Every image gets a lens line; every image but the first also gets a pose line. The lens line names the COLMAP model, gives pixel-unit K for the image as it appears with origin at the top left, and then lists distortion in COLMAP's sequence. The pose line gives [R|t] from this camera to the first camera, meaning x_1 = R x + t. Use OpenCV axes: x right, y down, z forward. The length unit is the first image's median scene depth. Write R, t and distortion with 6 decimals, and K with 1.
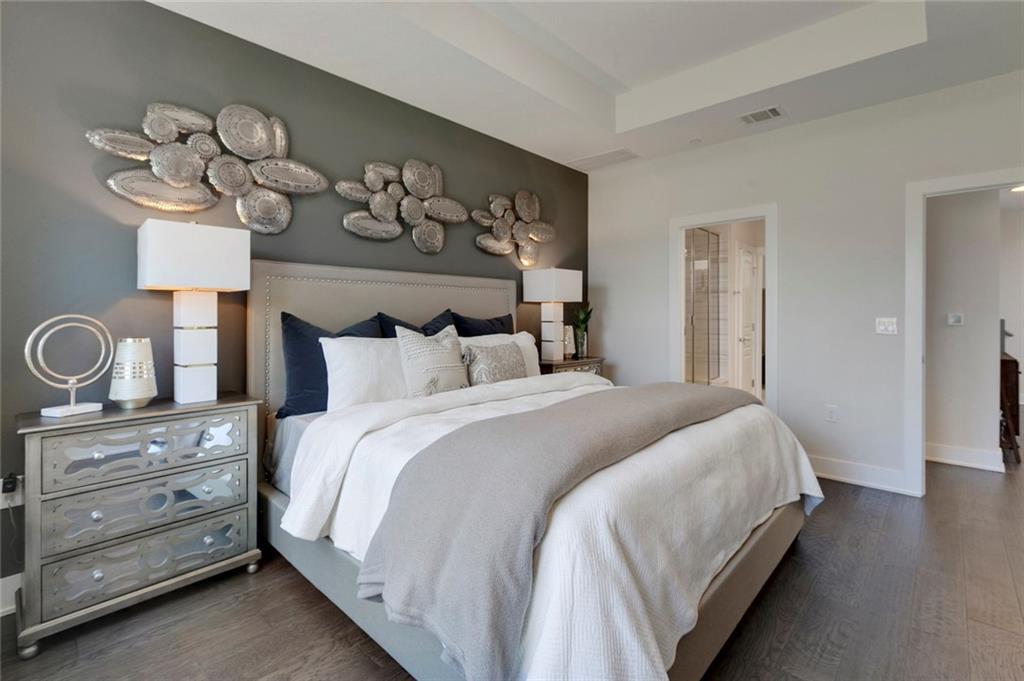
lens RADIAL K [[469.3, 0, 487.4], [0, 469.3, 316.6], [0, 0, 1]] dist [-0.000405, -0.001105]
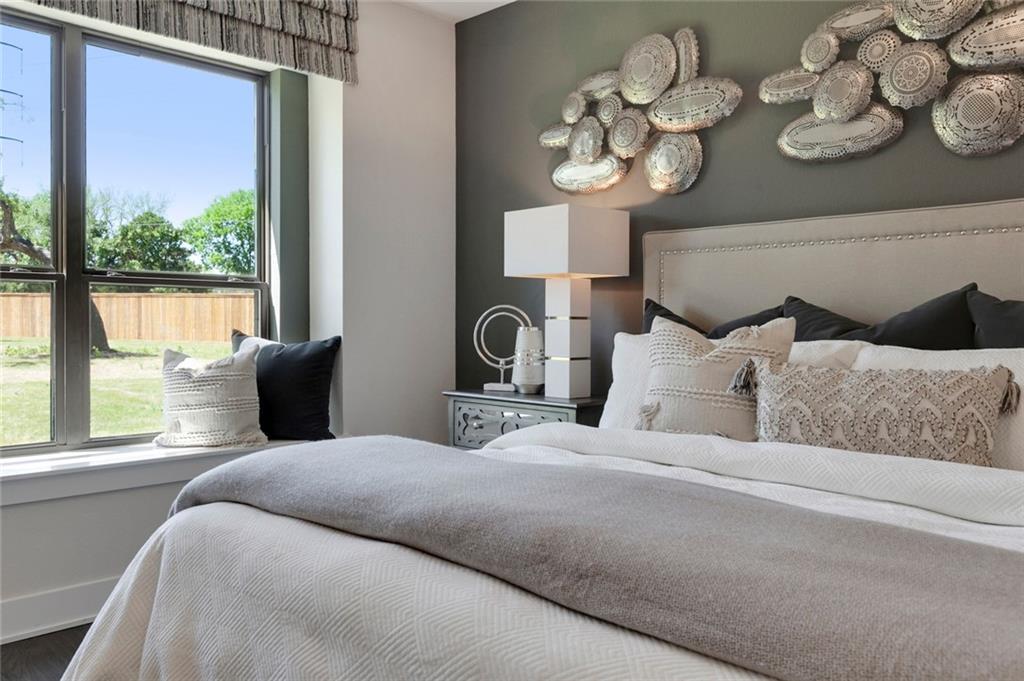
lens RADIAL K [[819.3, 0, 512.0], [0, 819.3, 336.9], [0, 0, 1]] dist [0.008573, 0.003907]
pose [[-0.000451, 0.021842, -0.999761, 0.881736], [-0.001401, 0.999760, 0.021842, 0.022674], [0.999999, 0.001411, -0.000420, 0.788800]]
